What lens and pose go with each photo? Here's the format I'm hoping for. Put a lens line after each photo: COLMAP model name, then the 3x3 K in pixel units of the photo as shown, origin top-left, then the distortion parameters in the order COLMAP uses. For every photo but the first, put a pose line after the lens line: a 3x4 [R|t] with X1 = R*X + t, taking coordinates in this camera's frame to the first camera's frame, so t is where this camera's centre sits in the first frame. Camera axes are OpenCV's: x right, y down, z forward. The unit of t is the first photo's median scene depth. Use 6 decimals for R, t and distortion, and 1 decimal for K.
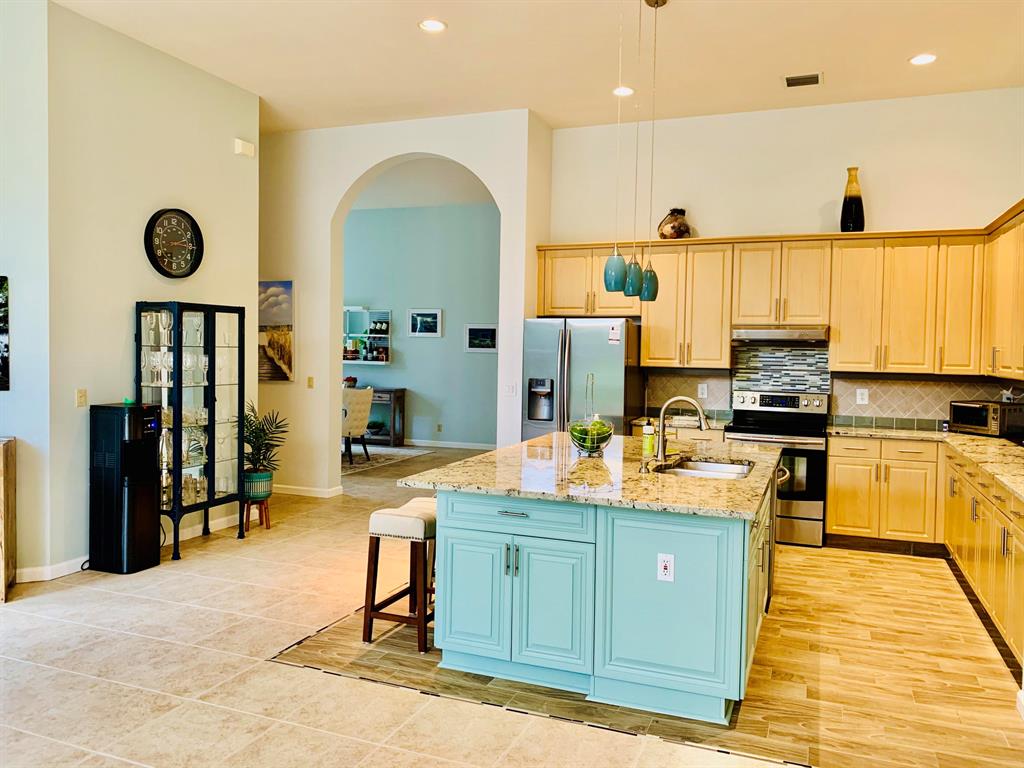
lens RADIAL K [[783.5, 0, 514.6], [0, 783.5, 376.0], [0, 0, 1]] dist [0.046220, -0.047594]
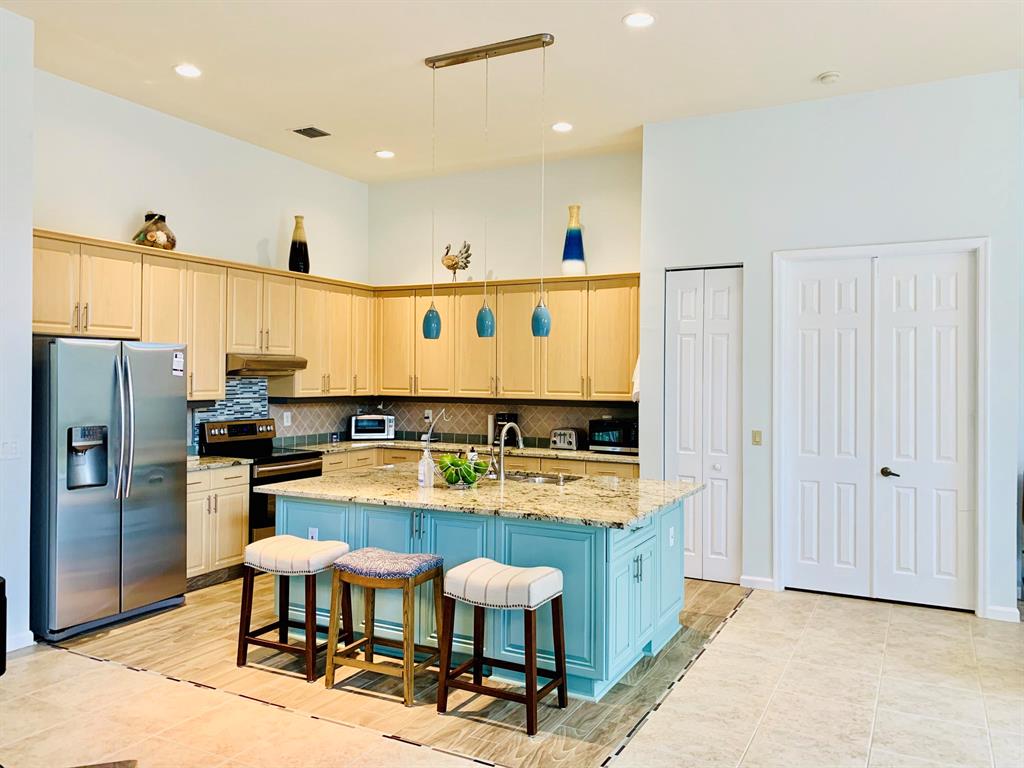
lens RADIAL K [[781.6, 0, 520.7], [0, 781.6, 379.8], [0, 0, 1]] dist [0.105773, -0.156233]
pose [[0.098471, -0.020625, 0.994926, -0.815968], [0.027299, 0.999465, 0.018017, -0.052022], [-0.994765, 0.025387, 0.098981, 0.716643]]
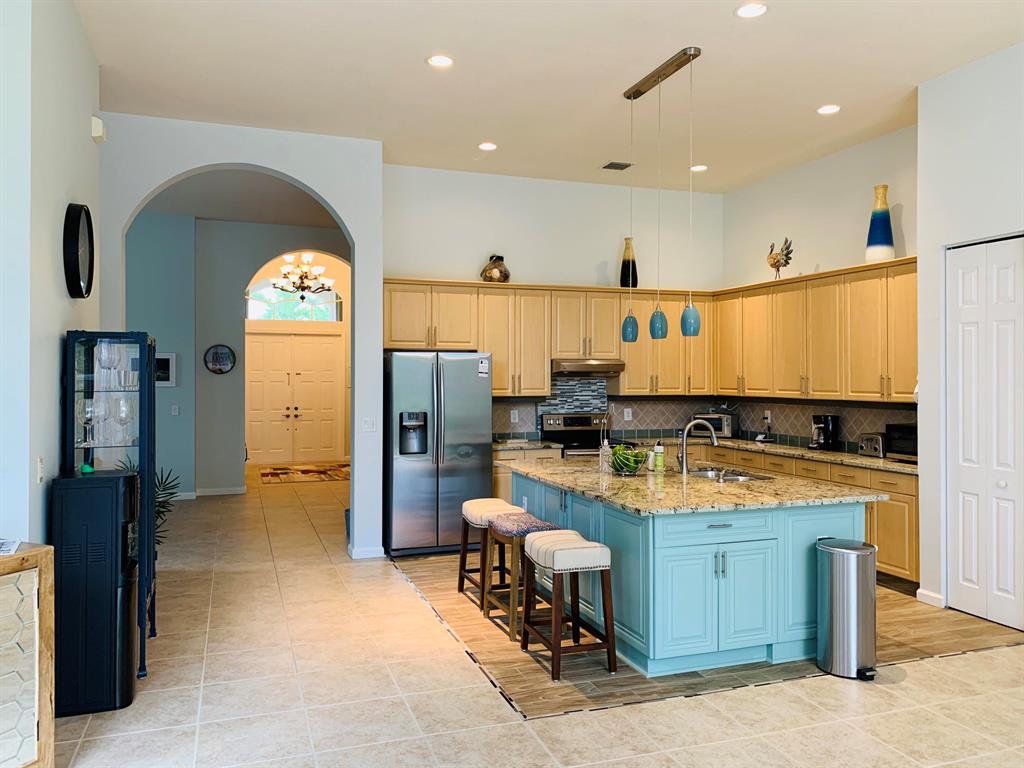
lens RADIAL K [[783.5, 0, 514.6], [0, 783.5, 376.0], [0, 0, 1]] dist [0.046220, -0.047594]
pose [[0.749809, -0.015899, 0.661463, -0.695505], [0.034725, 0.999279, -0.015344, -0.030024], [-0.660742, 0.034474, 0.749821, 0.205939]]
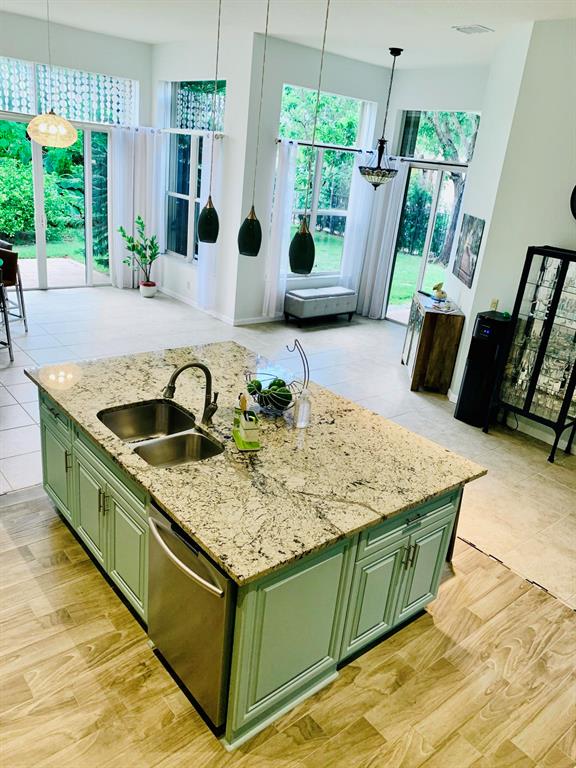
lens RADIAL K [[579.1, 0, 288.0], [0, 579.1, 384.0], [0, 0, 1]] dist [0.019515, -0.006080]
pose [[-0.470318, 0.260038, -0.843316, 0.624028], [-0.139392, 0.921716, 0.361952, -0.182725], [0.871419, 0.287784, -0.397252, 1.148171]]
